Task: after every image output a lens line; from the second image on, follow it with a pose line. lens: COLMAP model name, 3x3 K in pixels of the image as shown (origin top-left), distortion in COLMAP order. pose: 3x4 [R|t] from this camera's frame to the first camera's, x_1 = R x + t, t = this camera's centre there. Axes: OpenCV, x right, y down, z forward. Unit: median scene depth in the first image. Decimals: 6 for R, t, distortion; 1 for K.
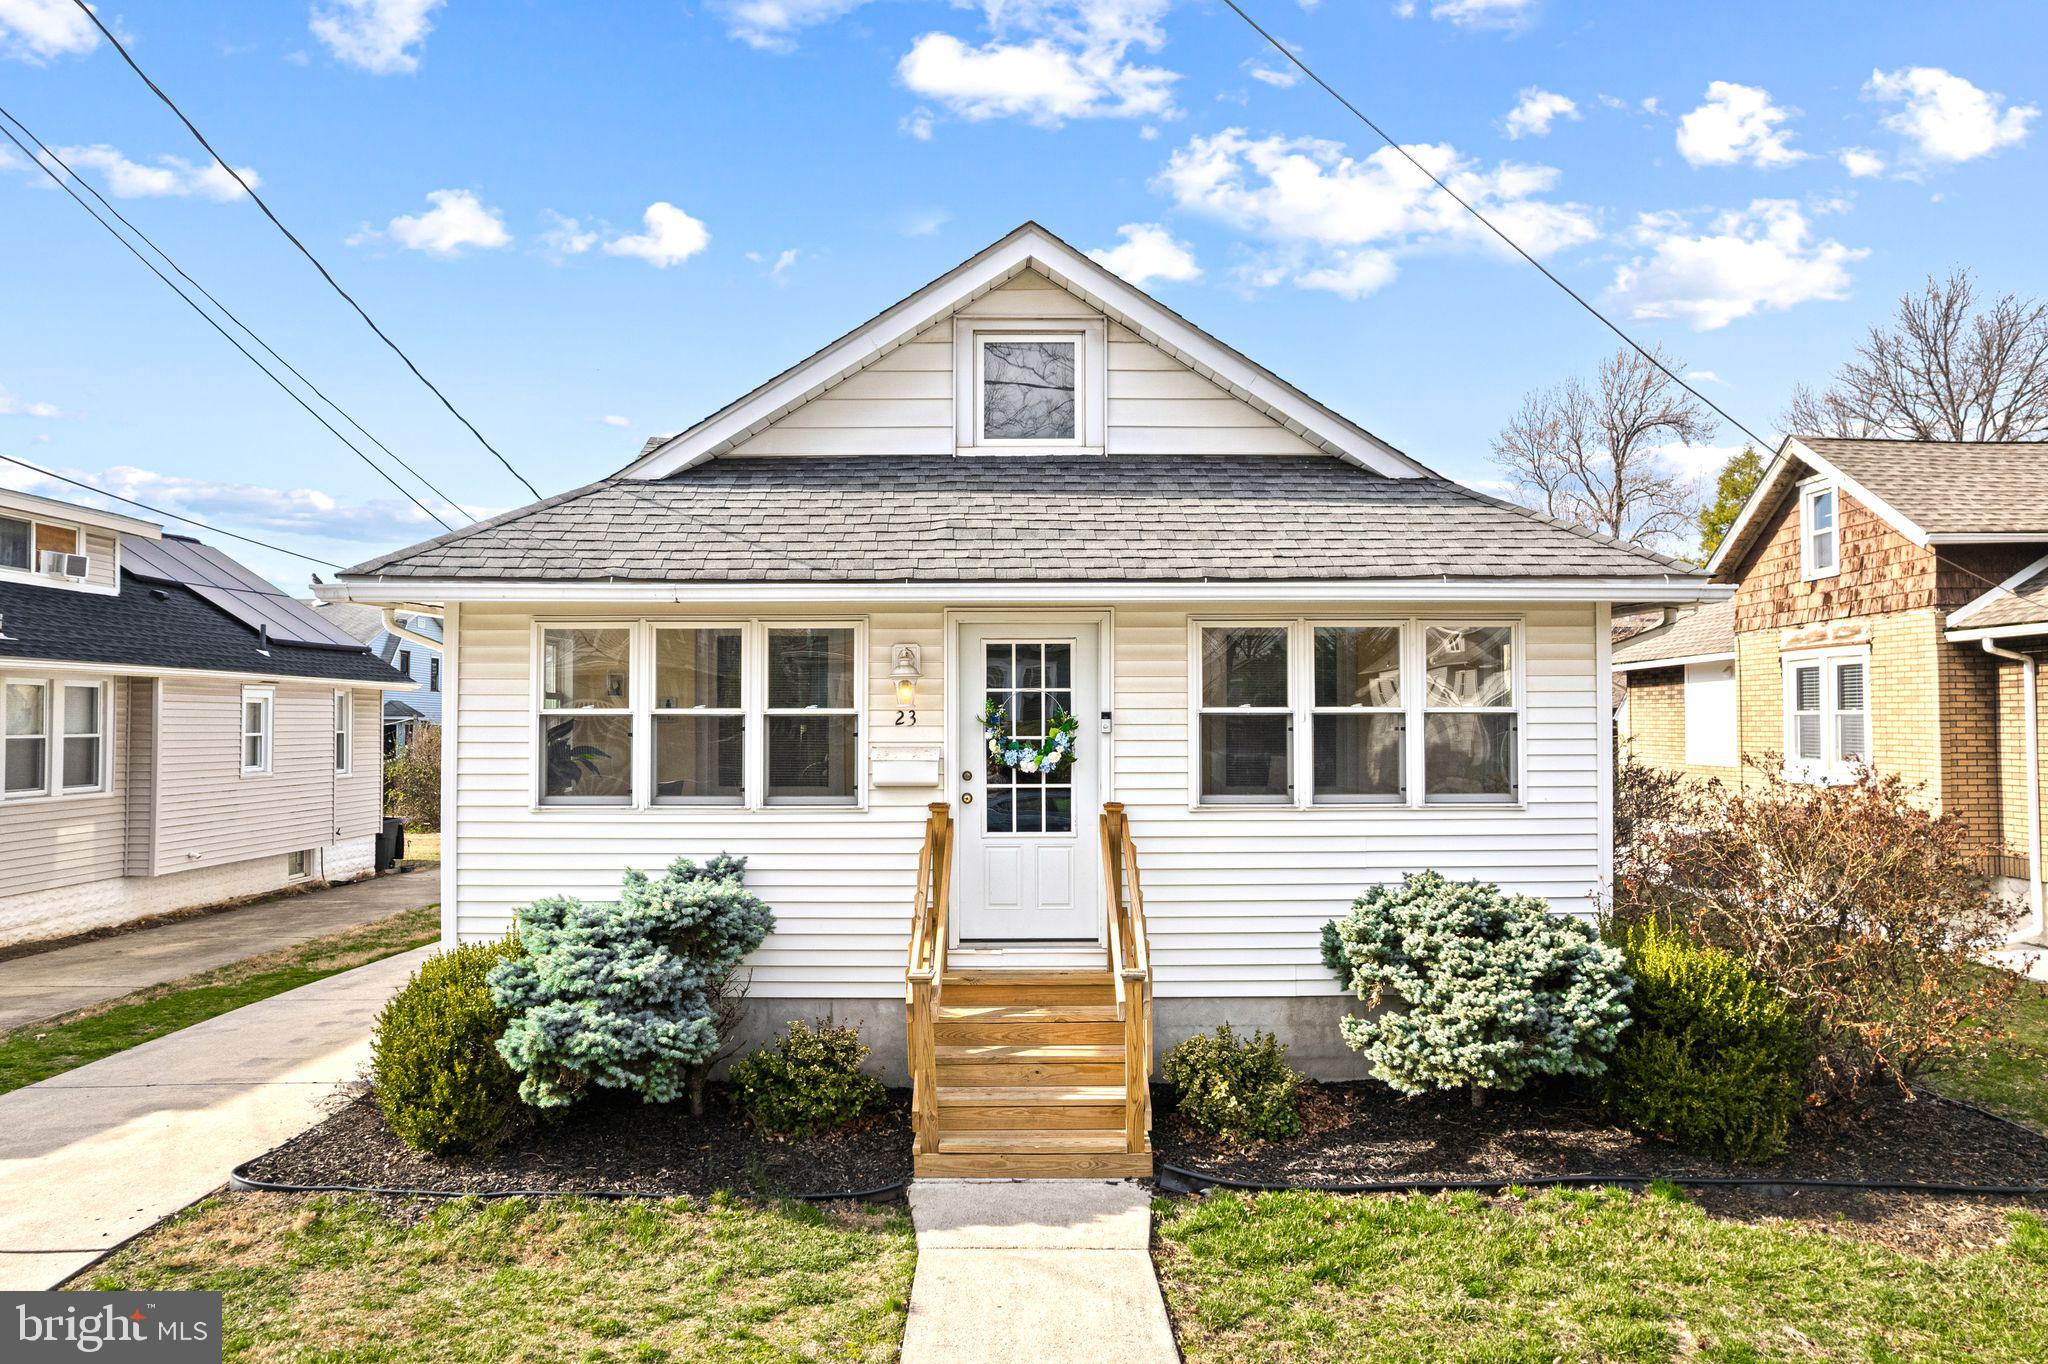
lens RADIAL K [[1313.0, 0, 1024.0], [0, 1313.0, 682.0], [0, 0, 1]] dist [-0.005755, -0.000859]
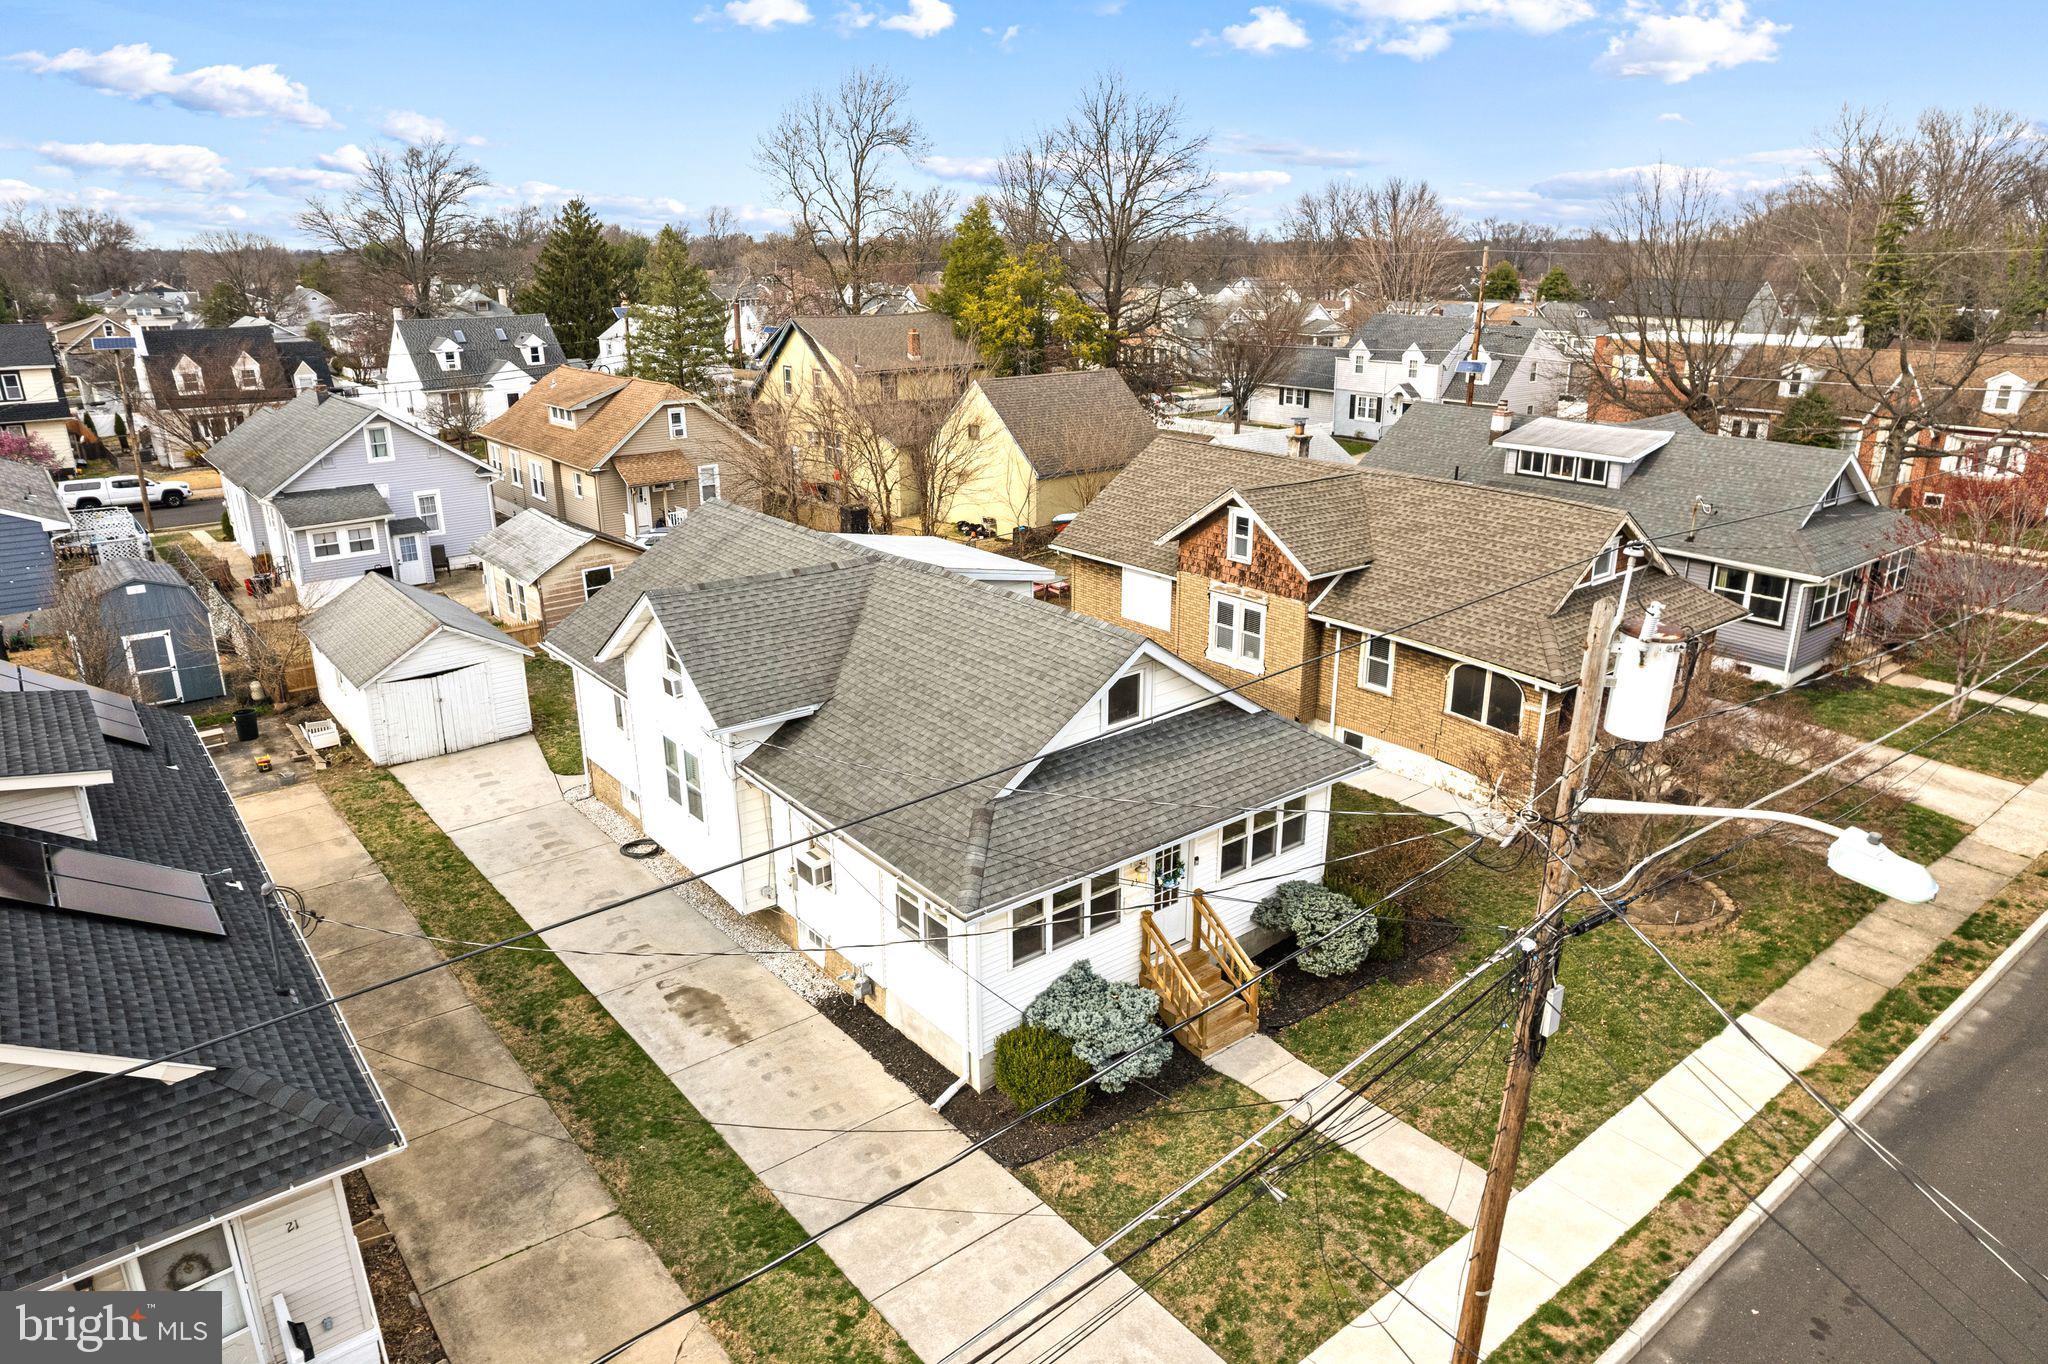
lens RADIAL K [[1313.0, 0, 1024.0], [0, 1313.0, 682.0], [0, 0, 1]] dist [-0.005755, -0.000859]
pose [[0.789441, -0.199017, 0.580667, -0.796963], [-0.006864, 0.943059, 0.332554, -0.564368], [-0.613788, -0.266518, 0.743124, -0.269450]]
